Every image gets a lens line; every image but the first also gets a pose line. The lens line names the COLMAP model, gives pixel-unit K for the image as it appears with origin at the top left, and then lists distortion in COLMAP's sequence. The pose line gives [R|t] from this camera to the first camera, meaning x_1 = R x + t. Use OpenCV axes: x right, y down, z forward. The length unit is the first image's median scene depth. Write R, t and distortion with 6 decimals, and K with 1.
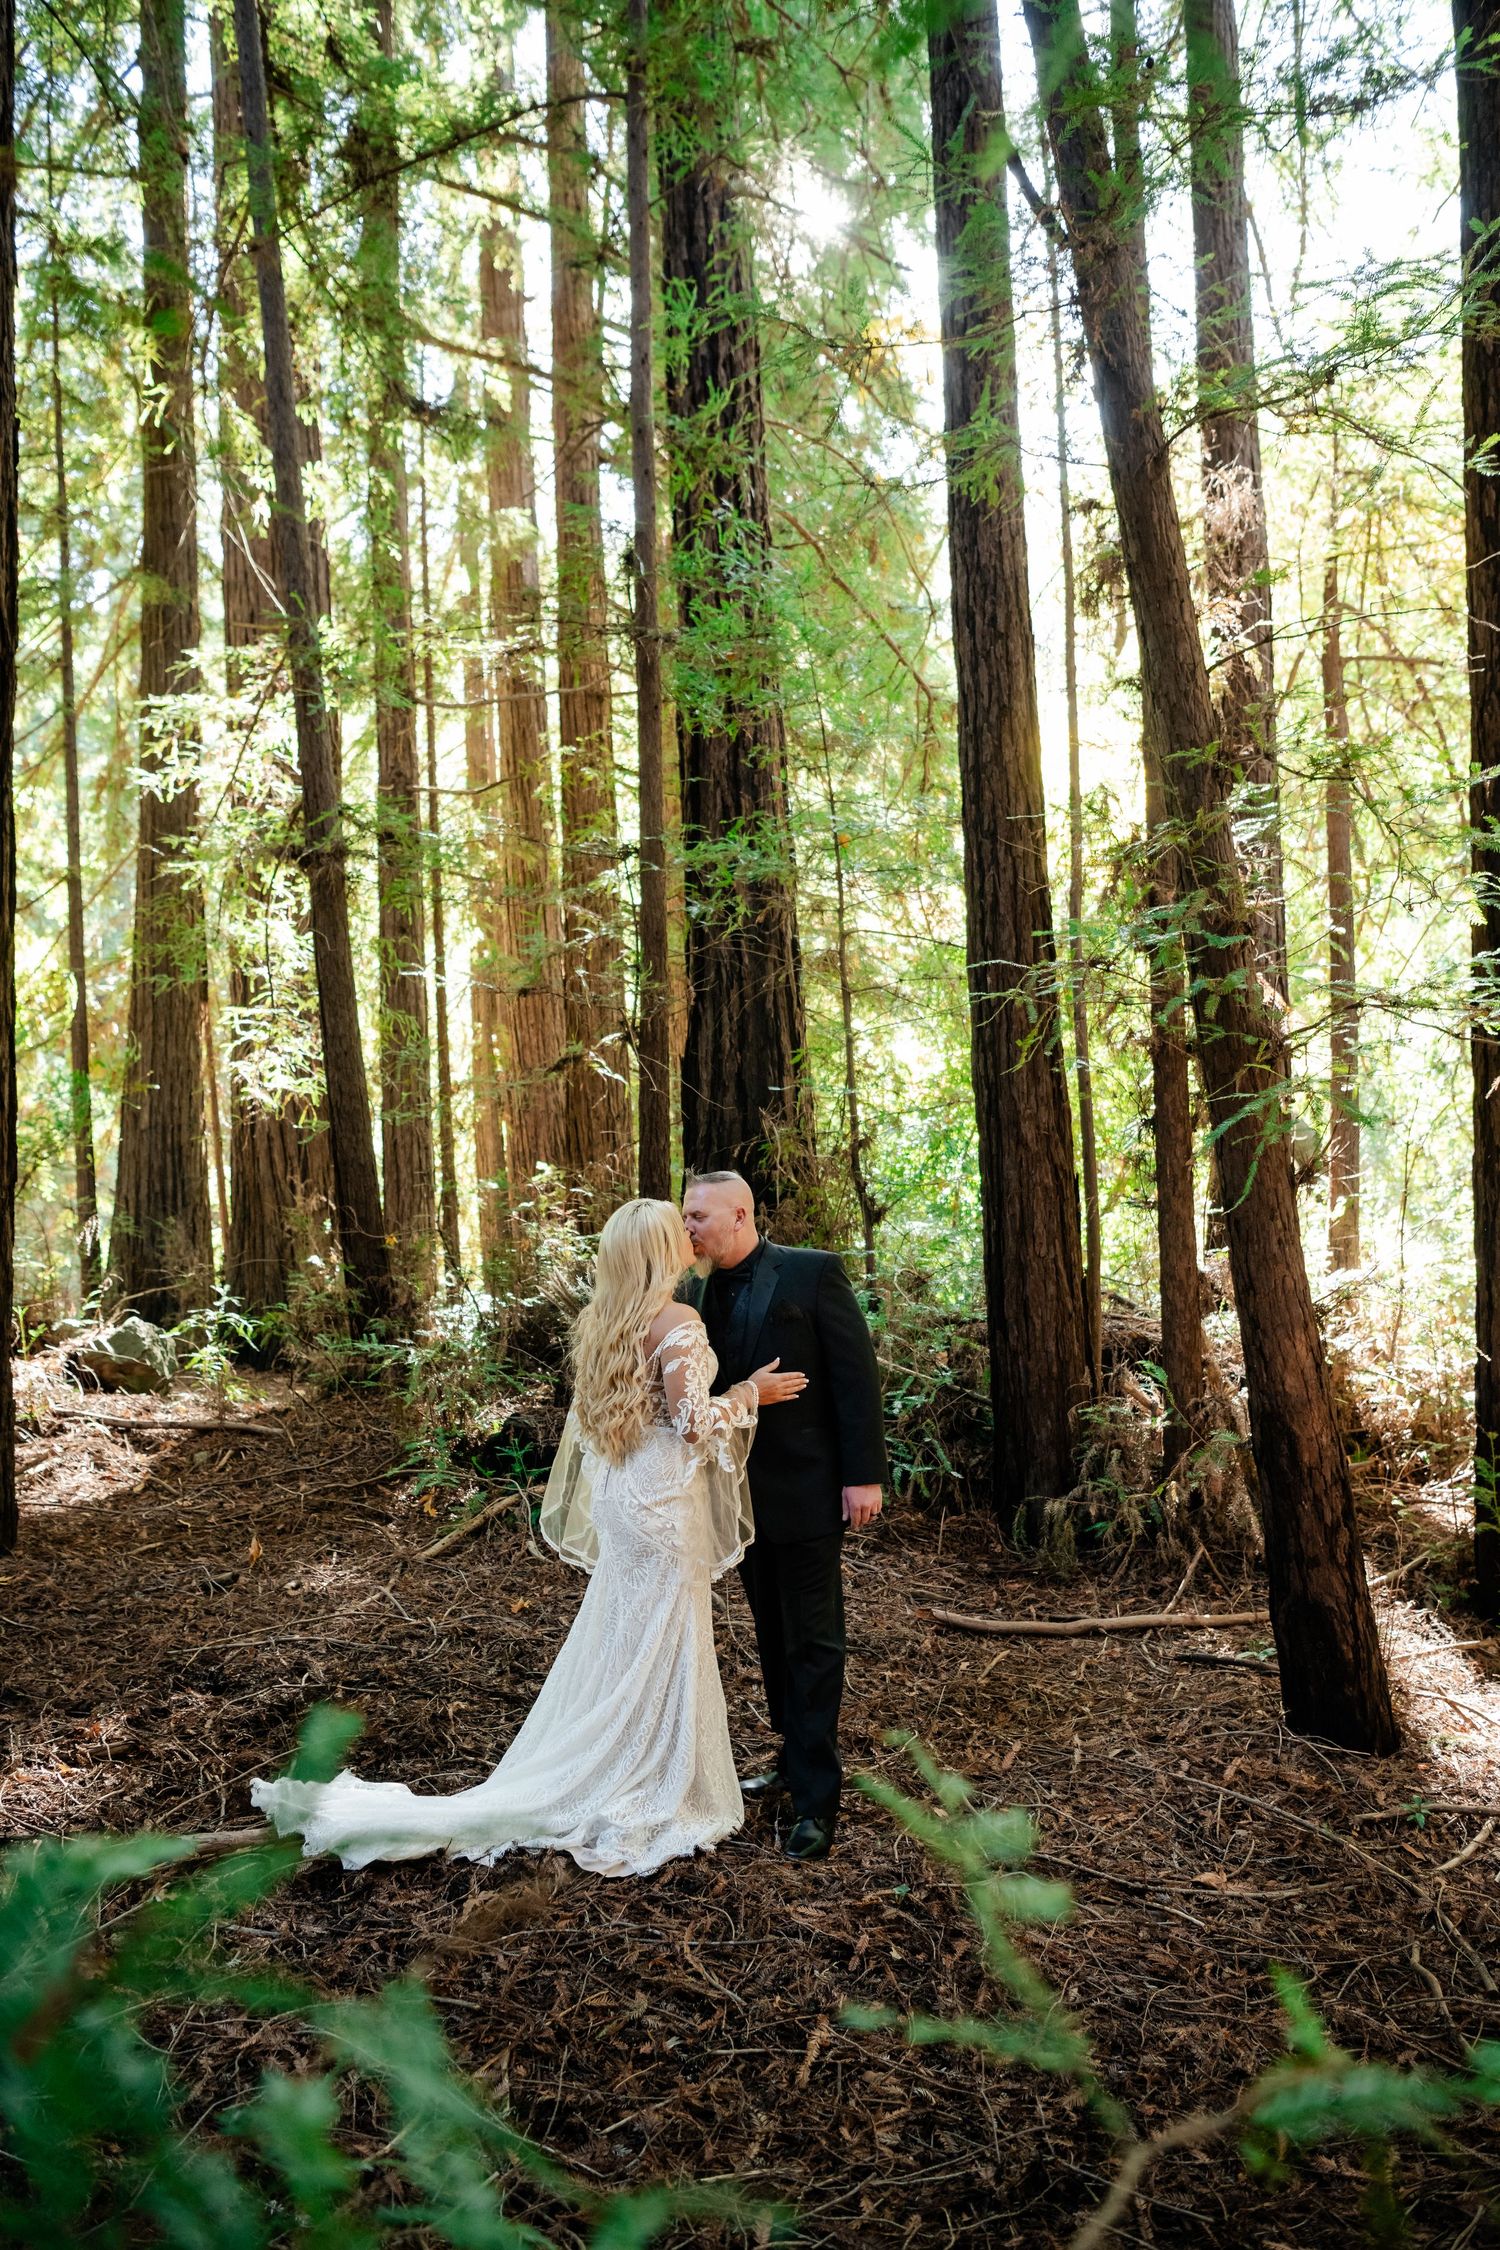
lens RADIAL K [[1519.6, 0, 749.0], [0, 1519.6, 1128.5], [0, 0, 1]] dist [-0.023807, 0.002680]
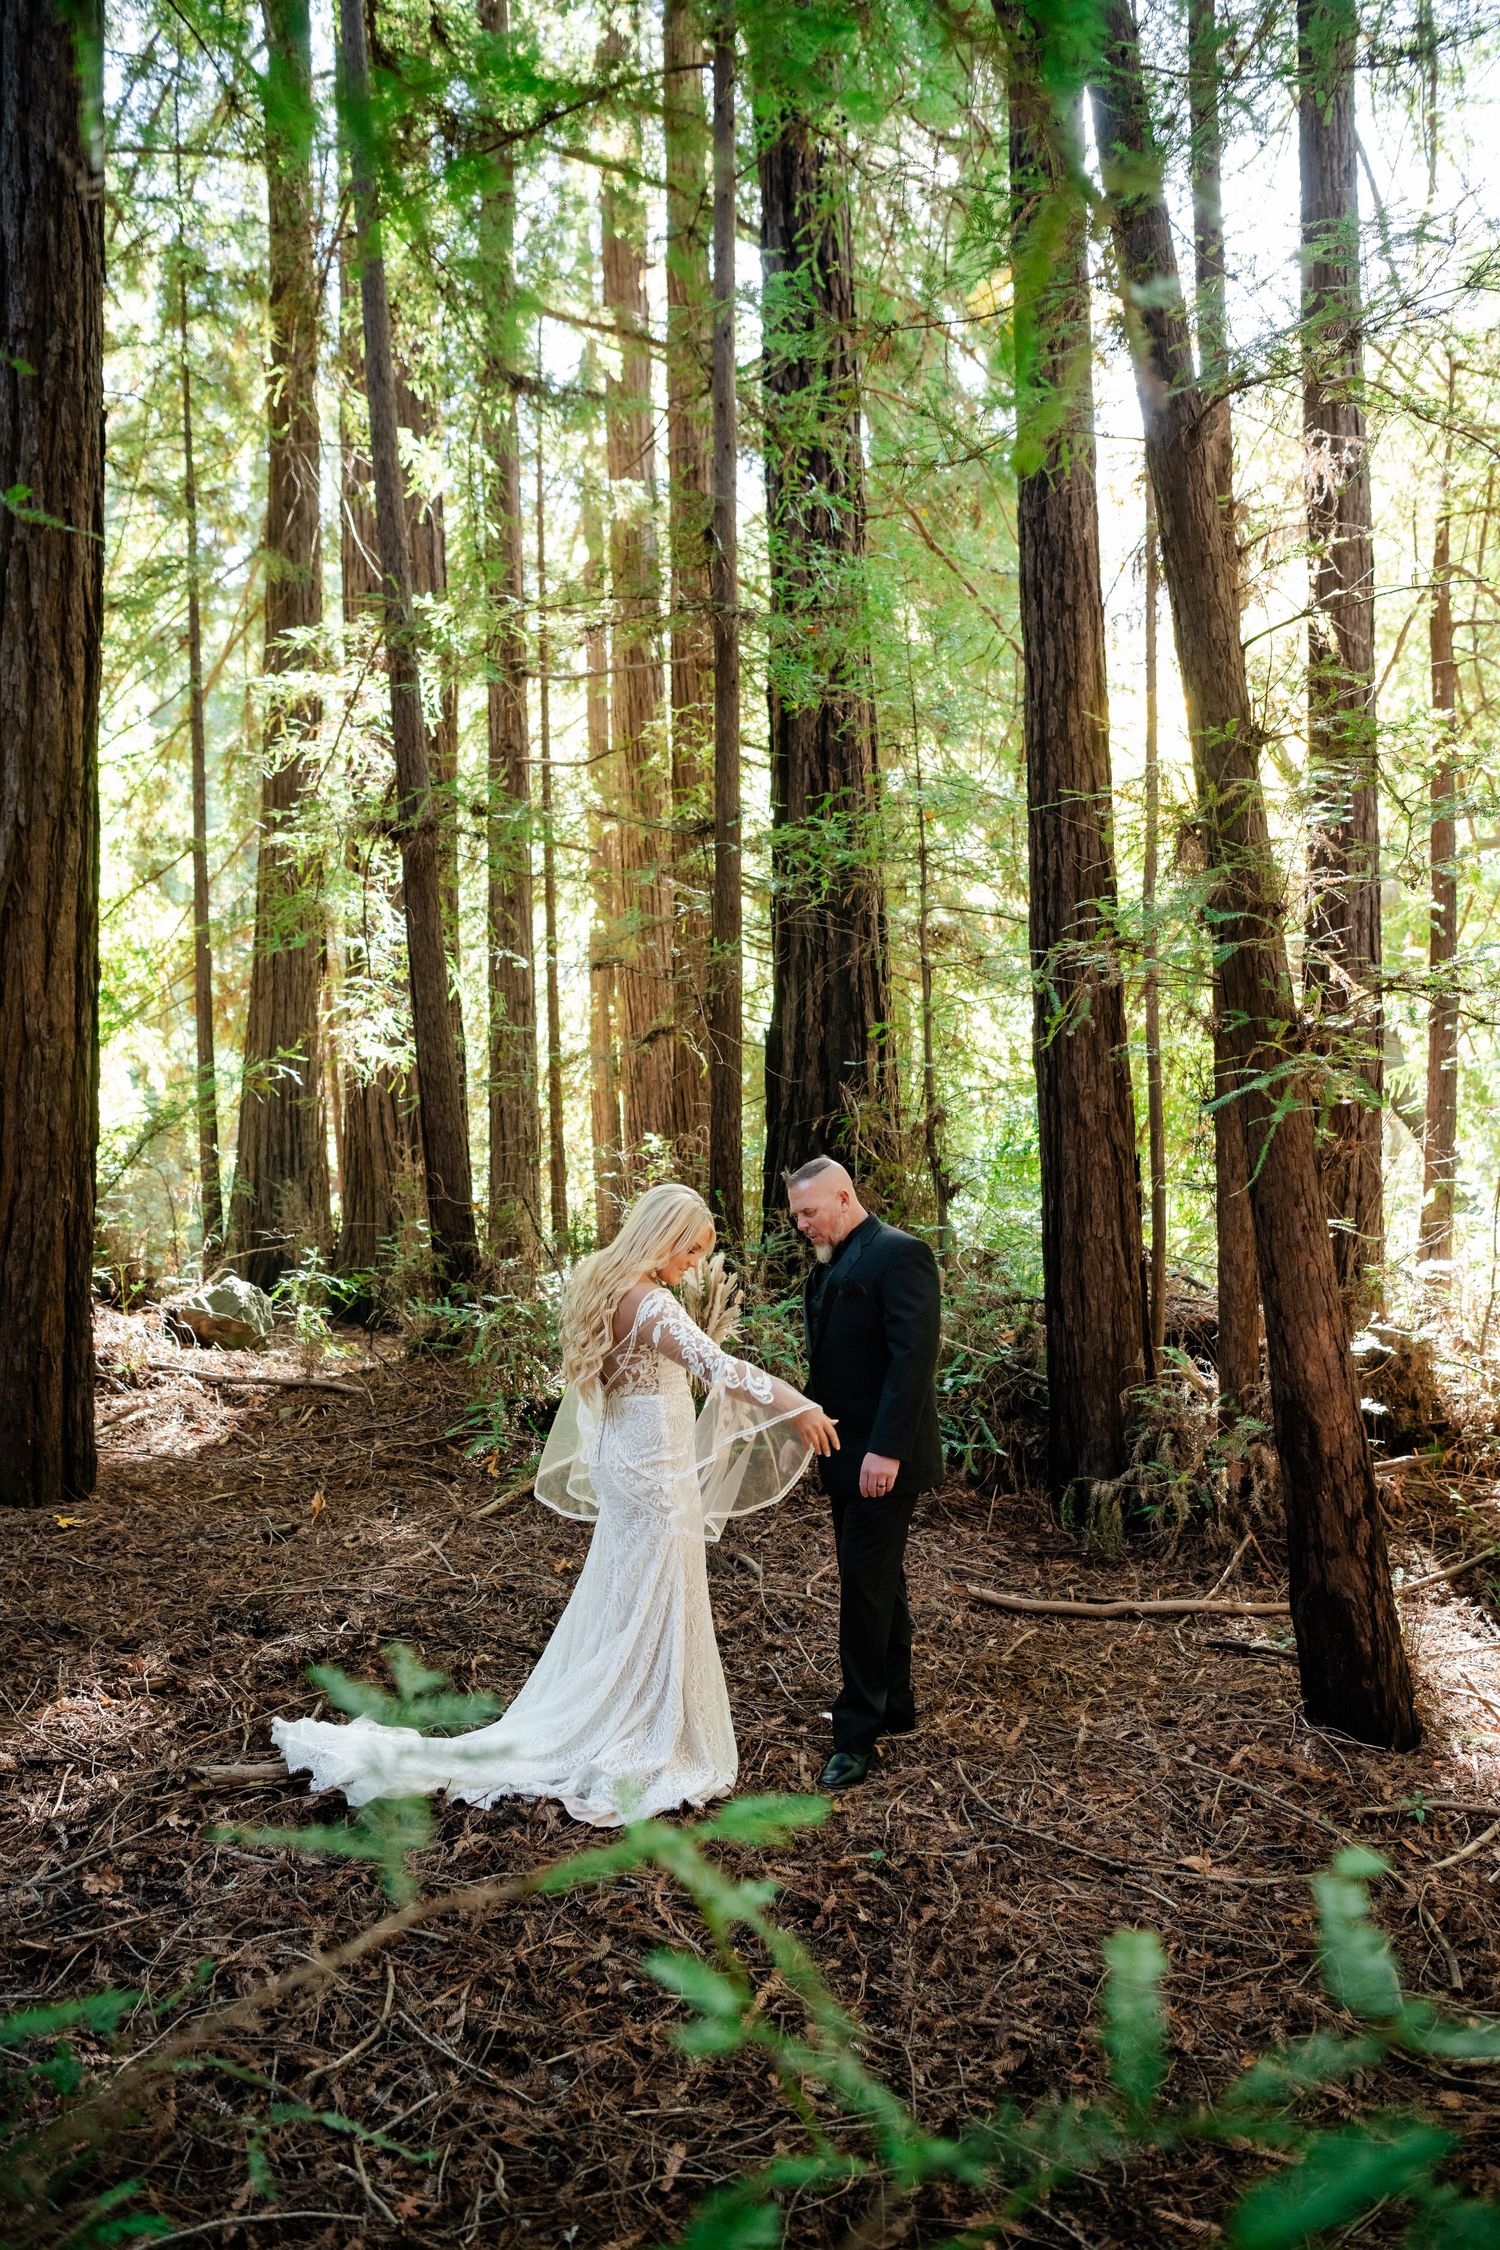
lens RADIAL K [[1528.2, 0, 748.6], [0, 1528.2, 1127.7], [0, 0, 1]] dist [-0.022241, 0.002679]
pose [[0.996155, 0.015298, -0.086262, 0.058069], [-0.013664, 0.999716, 0.019501, -0.004084], [0.086536, -0.018248, 0.996082, -0.014241]]
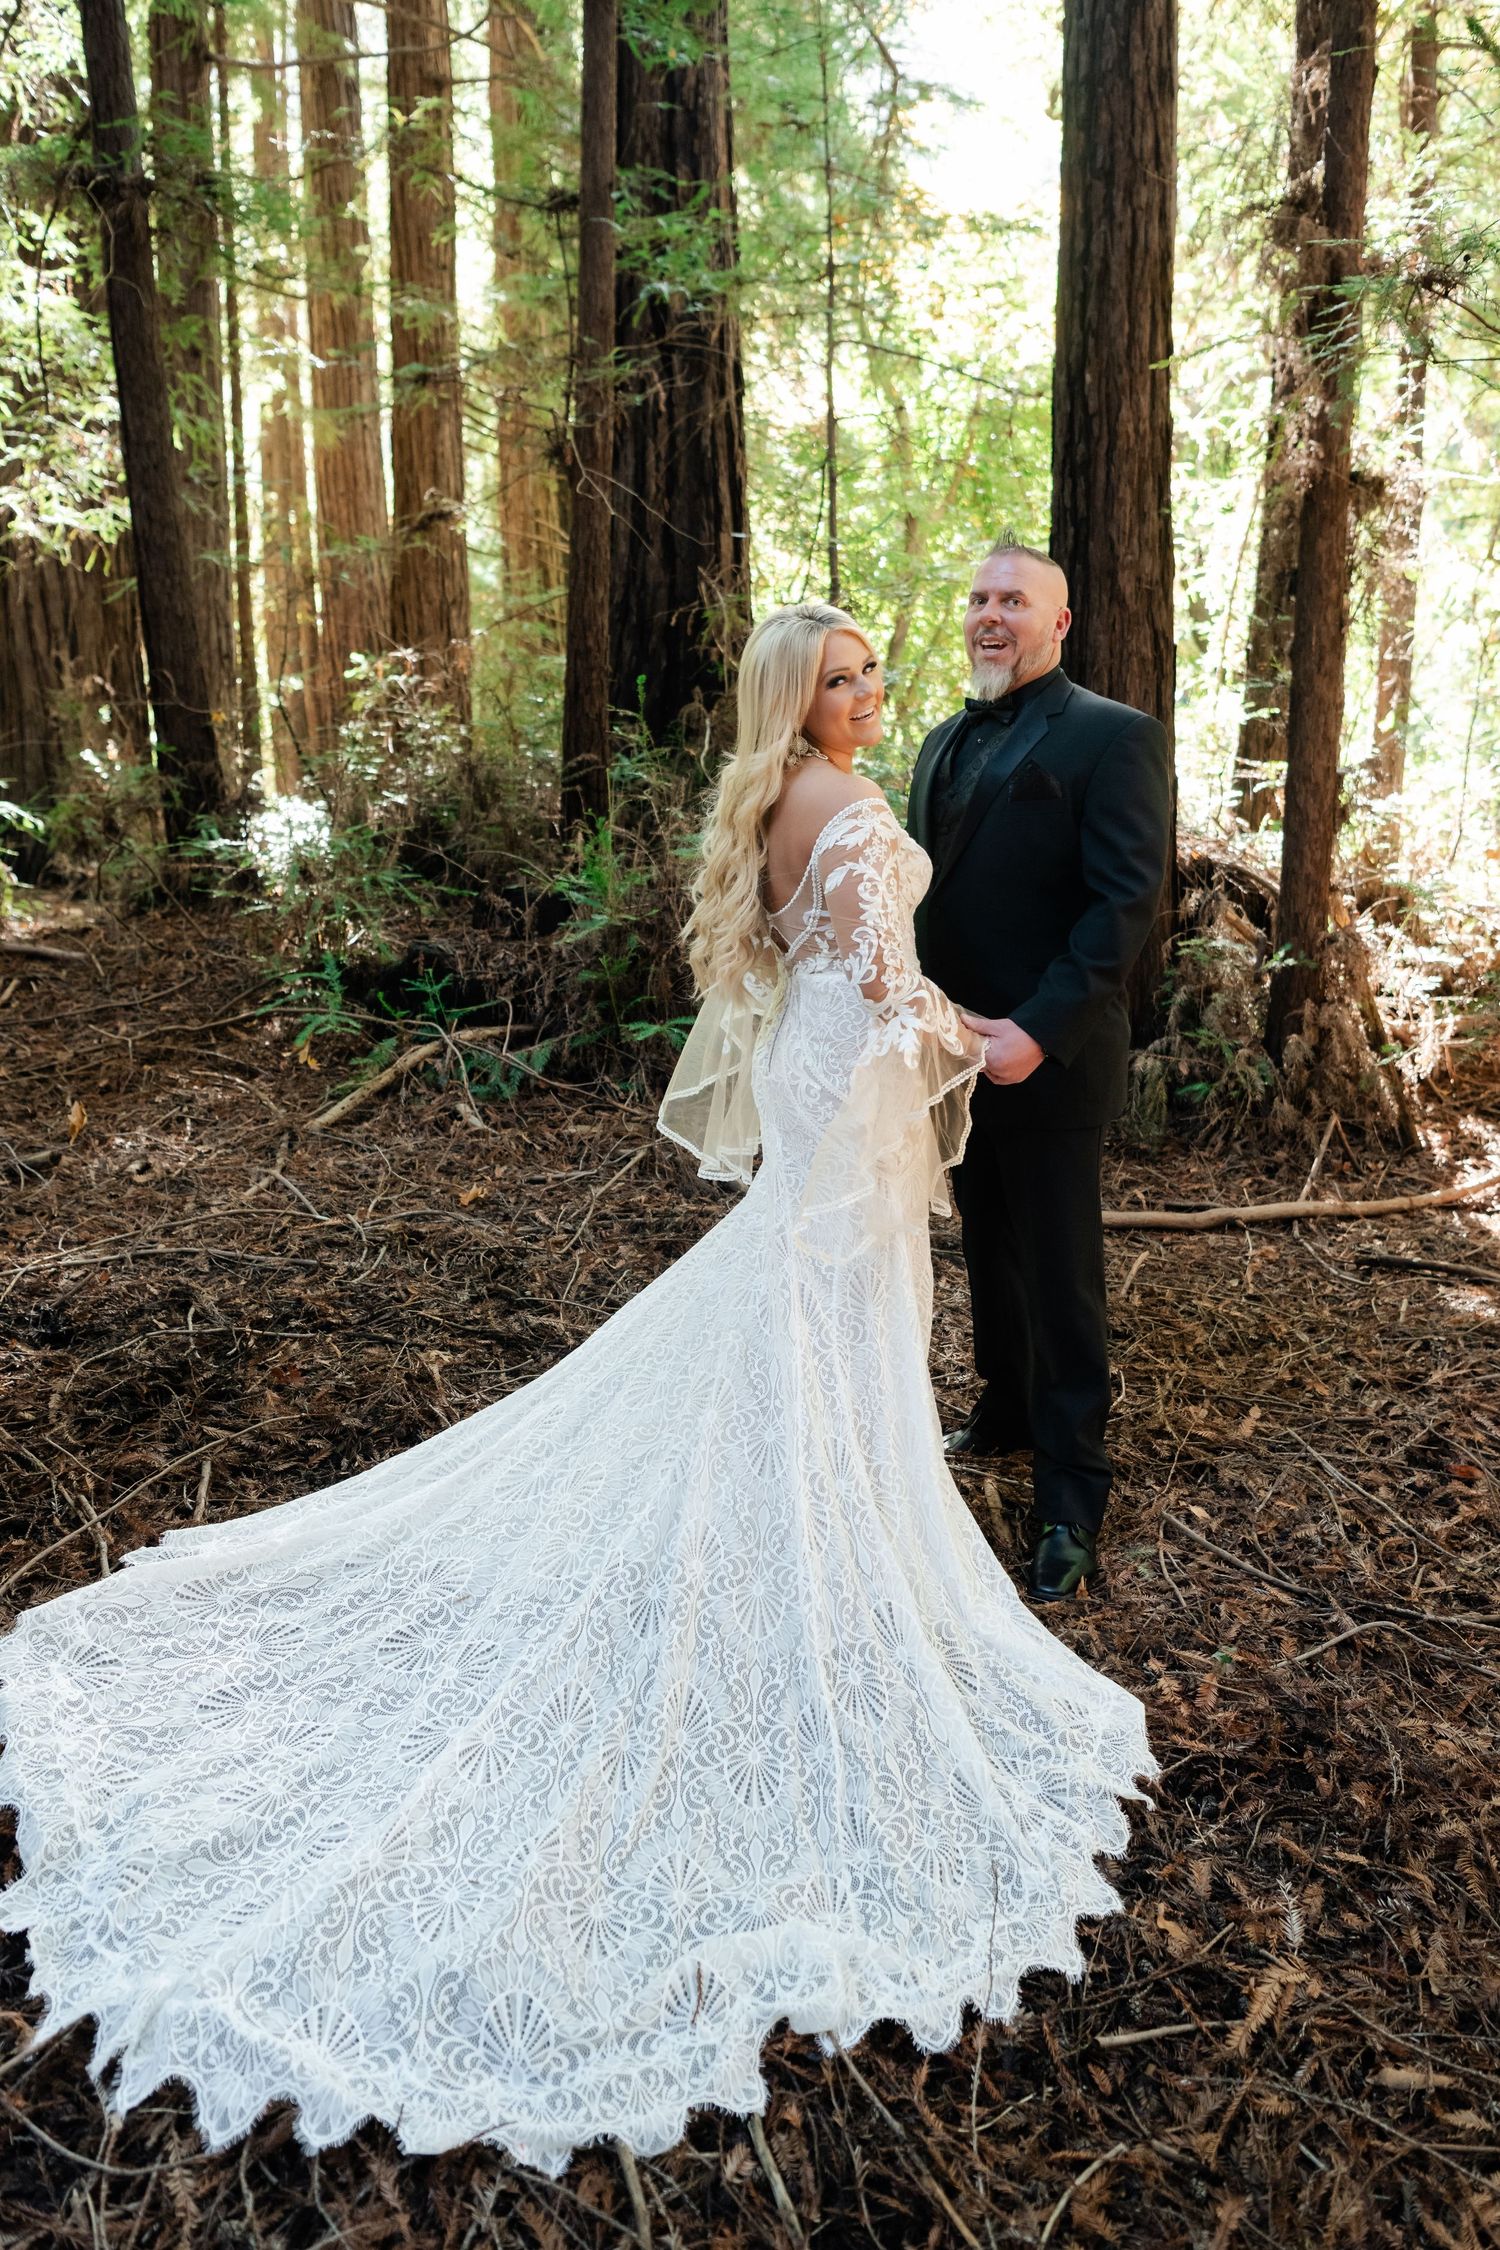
lens RADIAL K [[1607.5, 0, 760.1], [0, 1607.5, 859.4], [0, 0, 1]] dist [-0.020545, 0.004156]
pose [[0.990268, 0.023341, 0.137205, -0.122004], [-0.040577, 0.991428, 0.124197, 0.055764], [-0.133130, -0.128555, 0.982726, 0.249621]]
